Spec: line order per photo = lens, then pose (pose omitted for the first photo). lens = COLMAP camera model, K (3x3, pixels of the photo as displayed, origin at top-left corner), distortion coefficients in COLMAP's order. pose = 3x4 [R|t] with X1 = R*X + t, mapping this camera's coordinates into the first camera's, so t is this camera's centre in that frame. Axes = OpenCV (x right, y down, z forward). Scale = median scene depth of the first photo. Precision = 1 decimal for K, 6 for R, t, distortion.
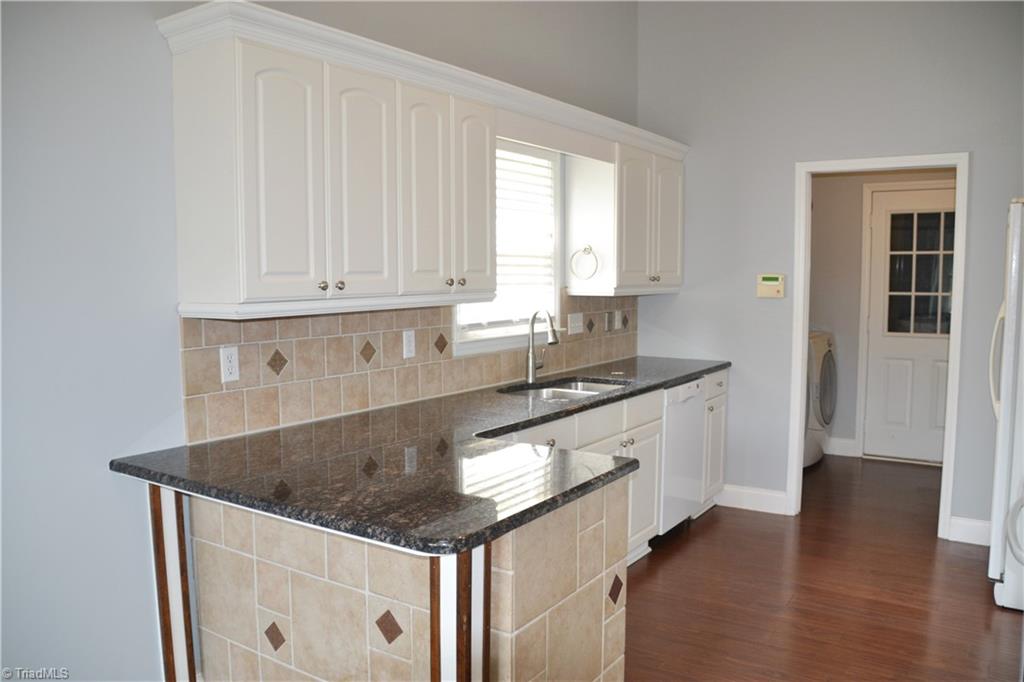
lens RADIAL K [[815.5, 0, 501.1], [0, 815.5, 348.2], [0, 0, 1]] dist [-0.155379, 0.107114]
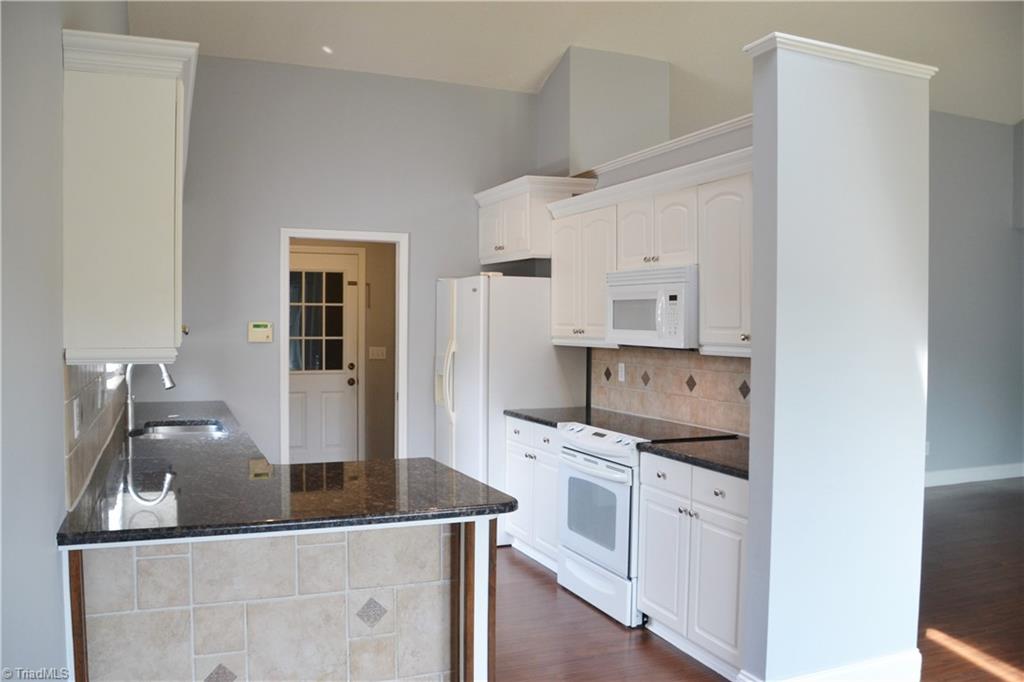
lens RADIAL K [[837.6, 0, 502.1], [0, 837.6, 347.3], [0, 0, 1]] dist [-0.153543, 0.106732]
pose [[0.549560, -0.016186, 0.835298, -0.597534], [0.069083, 0.997269, -0.026127, -0.001124], [-0.832593, 0.072063, 0.549177, 0.074488]]
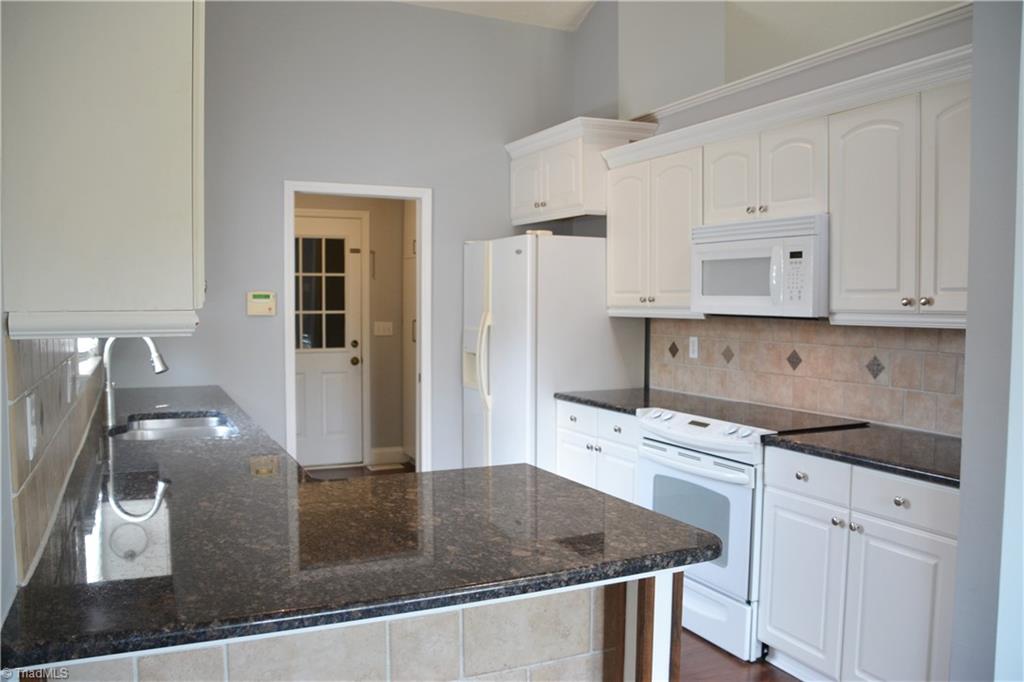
lens RADIAL K [[815.5, 0, 501.1], [0, 815.5, 348.2], [0, 0, 1]] dist [-0.155379, 0.107114]
pose [[0.513507, -0.043449, 0.856985, -0.454128], [0.076261, 0.997076, 0.004856, -0.007950], [-0.854690, 0.062861, 0.515319, 0.319425]]
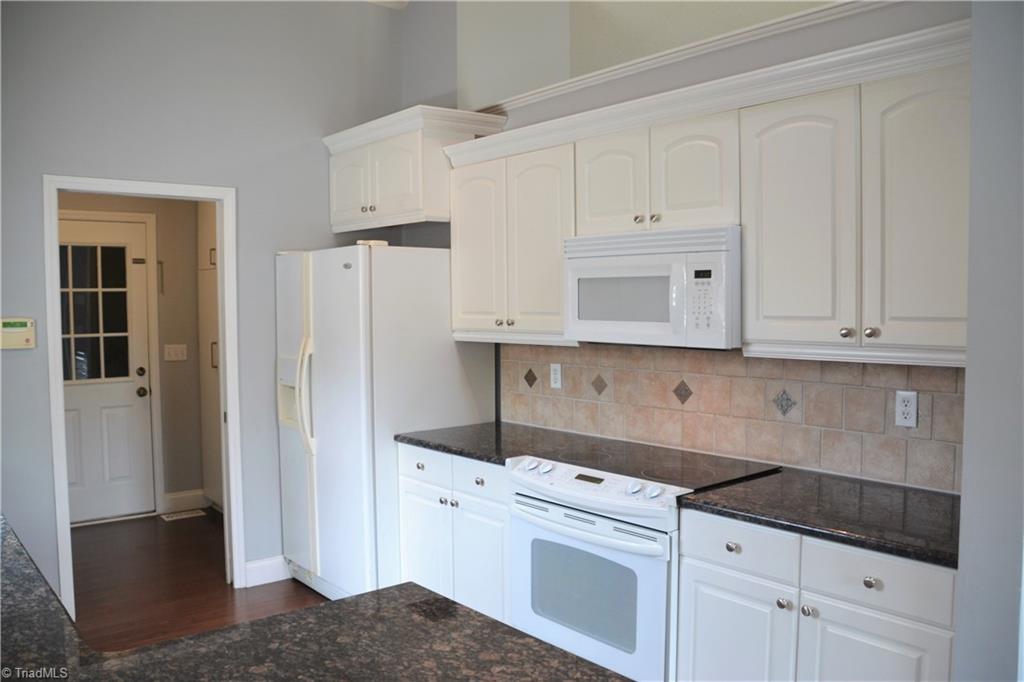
lens RADIAL K [[815.5, 0, 501.1], [0, 815.5, 348.2], [0, 0, 1]] dist [-0.155379, 0.107114]
pose [[0.283147, -0.051542, 0.957691, -0.303455], [0.097274, 0.994949, 0.024788, -0.048566], [-0.954131, 0.086139, 0.286730, 0.453797]]
